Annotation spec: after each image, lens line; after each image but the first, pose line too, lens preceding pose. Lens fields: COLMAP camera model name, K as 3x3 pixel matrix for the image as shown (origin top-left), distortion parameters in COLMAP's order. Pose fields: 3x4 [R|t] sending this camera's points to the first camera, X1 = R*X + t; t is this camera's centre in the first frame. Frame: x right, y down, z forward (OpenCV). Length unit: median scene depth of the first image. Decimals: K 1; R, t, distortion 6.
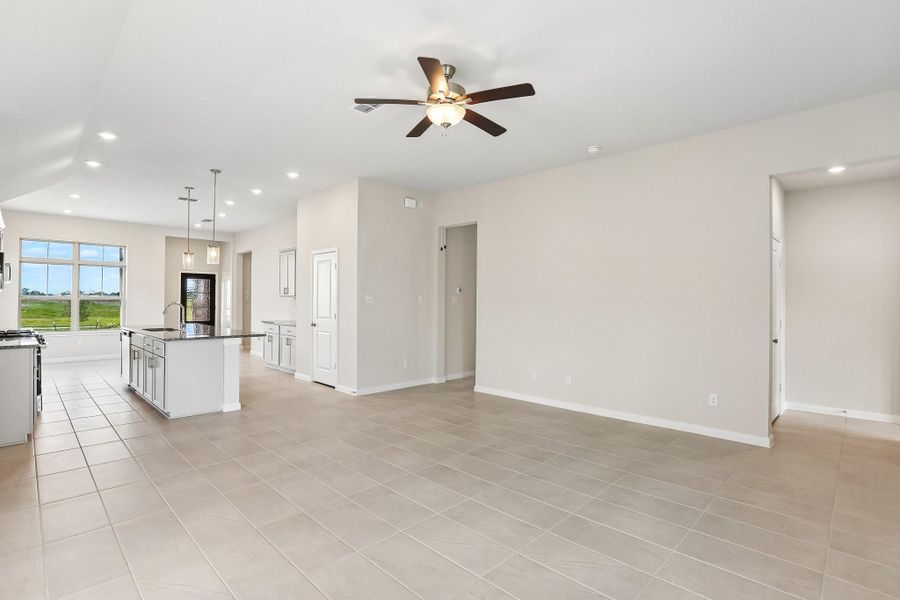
lens RADIAL K [[434.7, 0, 425.9], [0, 434.7, 297.1], [0, 0, 1]] dist [-0.011675, 0.012177]
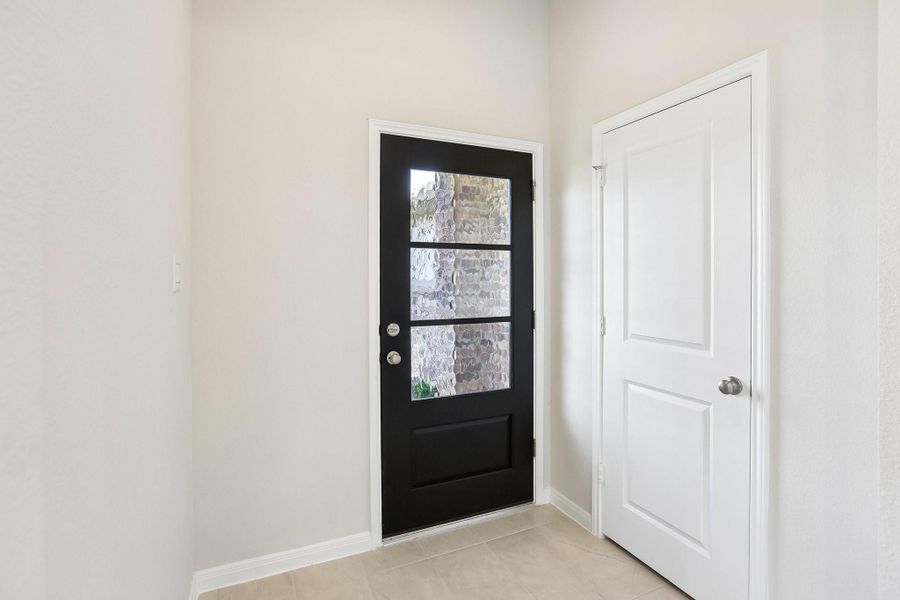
lens RADIAL K [[434.7, 0, 455.1], [0, 434.7, 285.2], [0, 0, 1]] dist [-0.011675, 0.012177]
pose [[0.953850, -0.006802, -0.300206, -0.627099], [0.014951, 0.999579, 0.024855, 0.003017], [0.299910, -0.028196, 0.953551, 1.088939]]
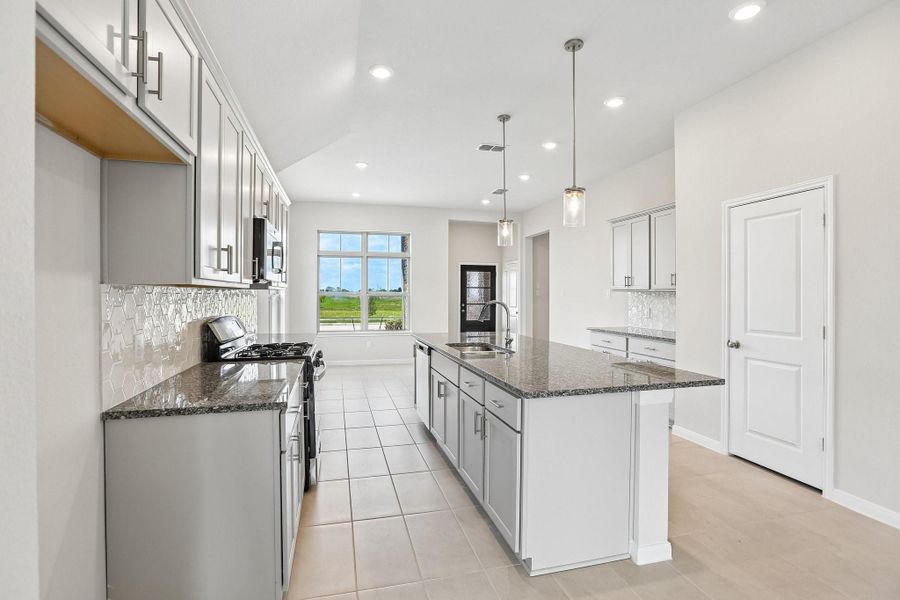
lens RADIAL K [[434.7, 0, 450.8], [0, 434.7, 297.9], [0, 0, 1]] dist [-0.011675, 0.012177]
pose [[0.882389, -0.001423, -0.470519, -0.223649], [0.007757, 0.999904, 0.011524, 0.000372], [0.470457, -0.013818, 0.882315, 0.285893]]
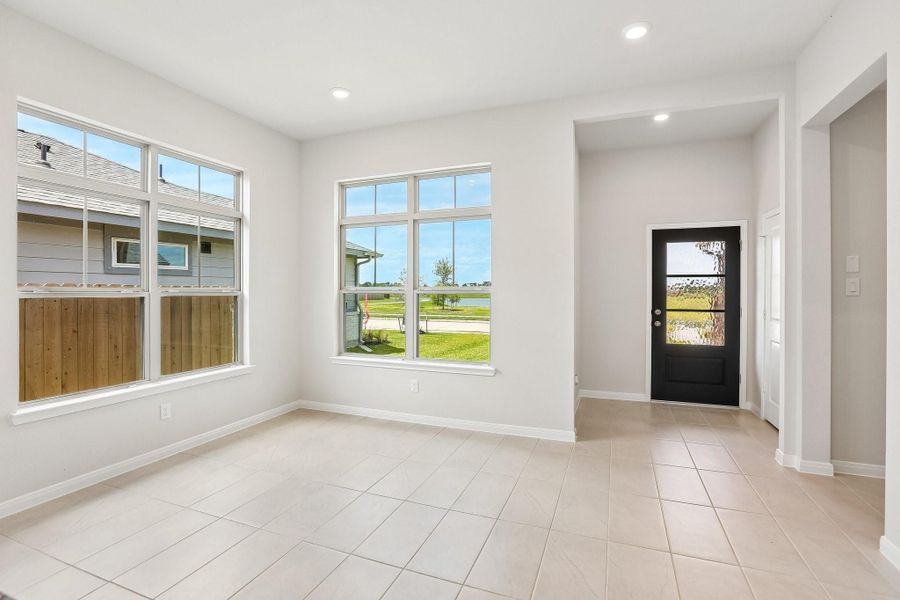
lens RADIAL K [[434.7, 0, 450.4], [0, 434.7, 294.5], [0, 0, 1]] dist [-0.011675, 0.012177]
pose [[0.443323, -0.001150, -0.896361, -0.348070], [0.012572, 0.999909, 0.004935, 0.004055], [0.896274, -0.013457, 0.443297, 0.817537]]
